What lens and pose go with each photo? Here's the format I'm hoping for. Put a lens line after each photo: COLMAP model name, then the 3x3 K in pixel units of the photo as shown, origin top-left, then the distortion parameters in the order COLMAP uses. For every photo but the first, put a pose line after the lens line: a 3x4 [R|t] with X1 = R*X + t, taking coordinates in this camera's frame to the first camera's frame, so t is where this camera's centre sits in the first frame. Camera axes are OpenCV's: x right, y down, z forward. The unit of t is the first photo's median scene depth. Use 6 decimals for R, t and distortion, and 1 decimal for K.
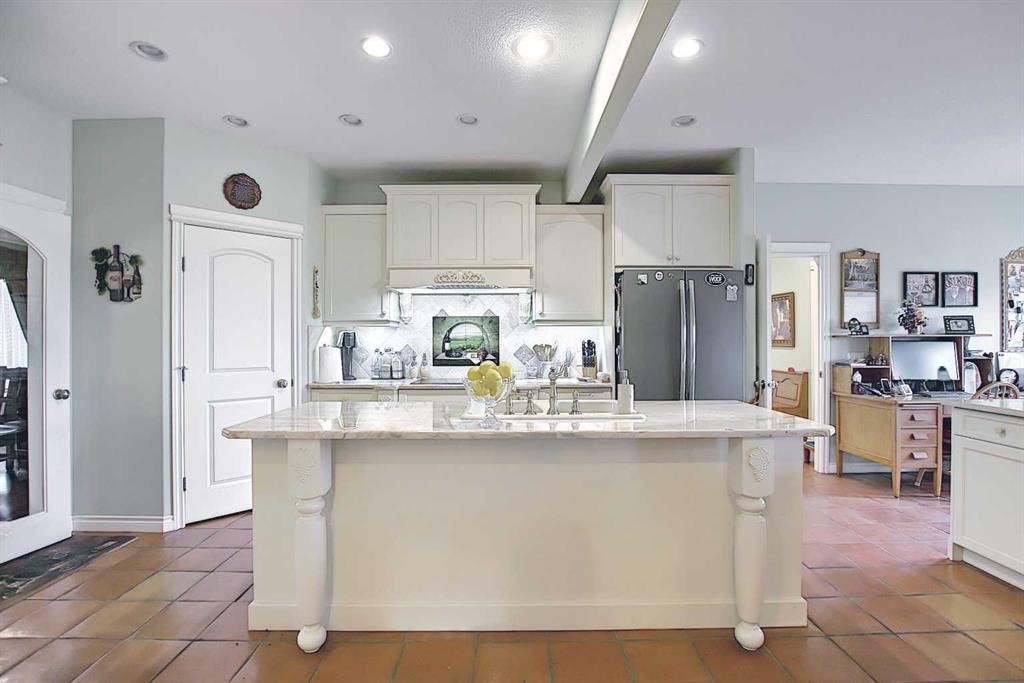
lens RADIAL K [[472.9, 0, 516.0], [0, 472.9, 338.5], [0, 0, 1]] dist [-0.034675, 0.004467]
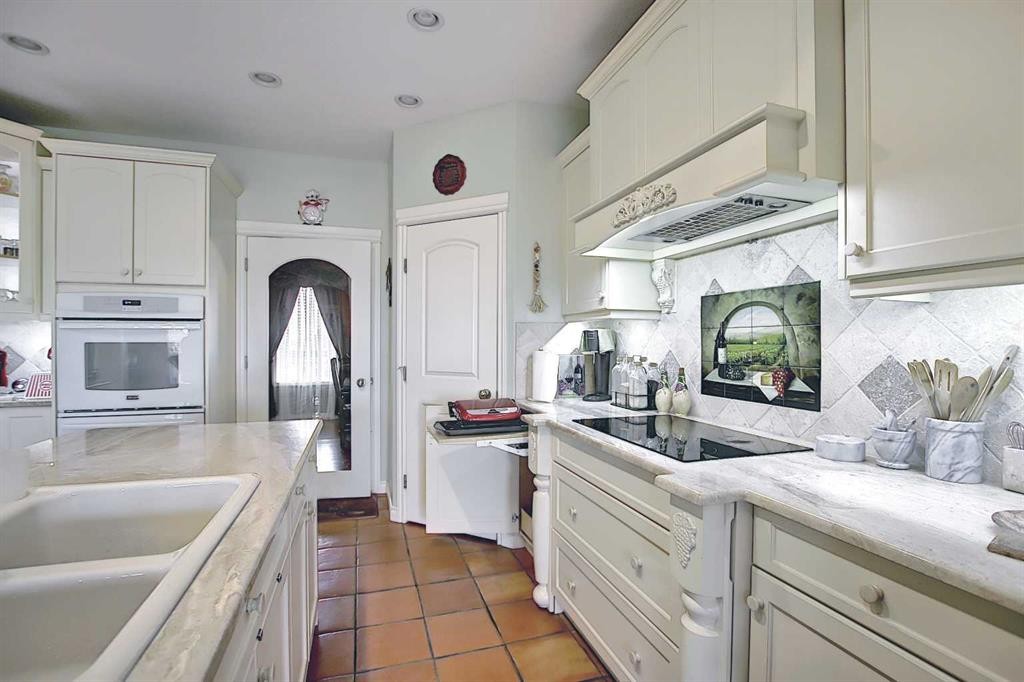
lens RADIAL K [[472.9, 0, 514.3], [0, 472.9, 347.2], [0, 0, 1]] dist [-0.034675, 0.004467]
pose [[0.300686, 0.014730, -0.953610, 0.259831], [-0.003427, 0.999891, 0.014364, 0.001796], [0.953717, -0.001051, 0.300703, 0.696617]]
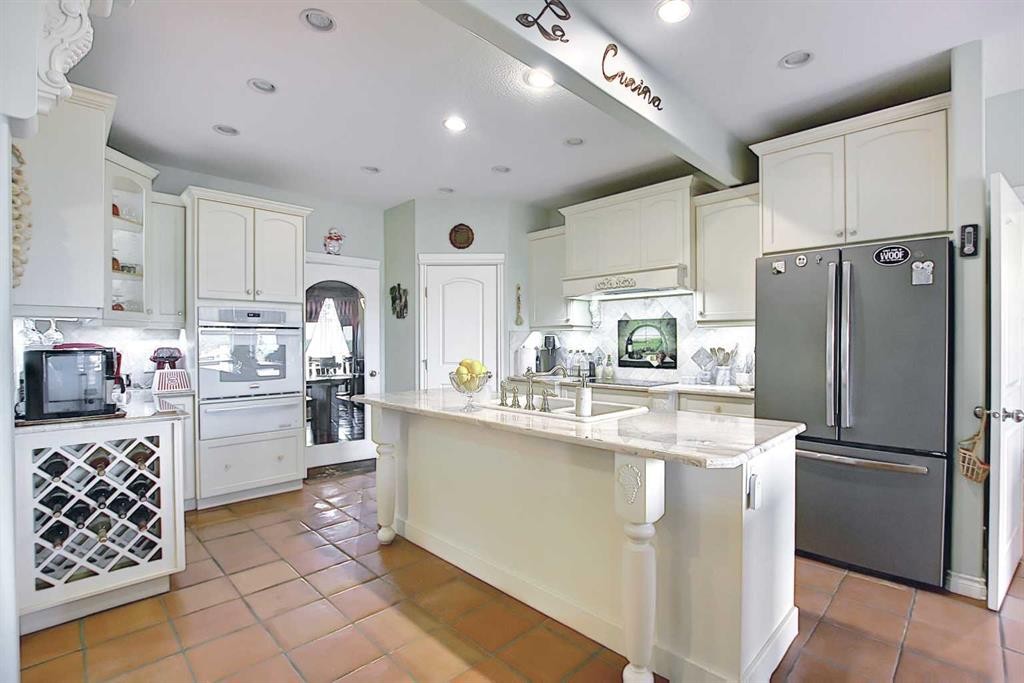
lens RADIAL K [[472.9, 0, 517.1], [0, 472.9, 346.6], [0, 0, 1]] dist [-0.034675, 0.004467]
pose [[0.698125, 0.007208, -0.715940, 0.450319], [0.001828, 0.999928, 0.011850, -0.000433], [0.715974, -0.009581, 0.698061, 0.103652]]
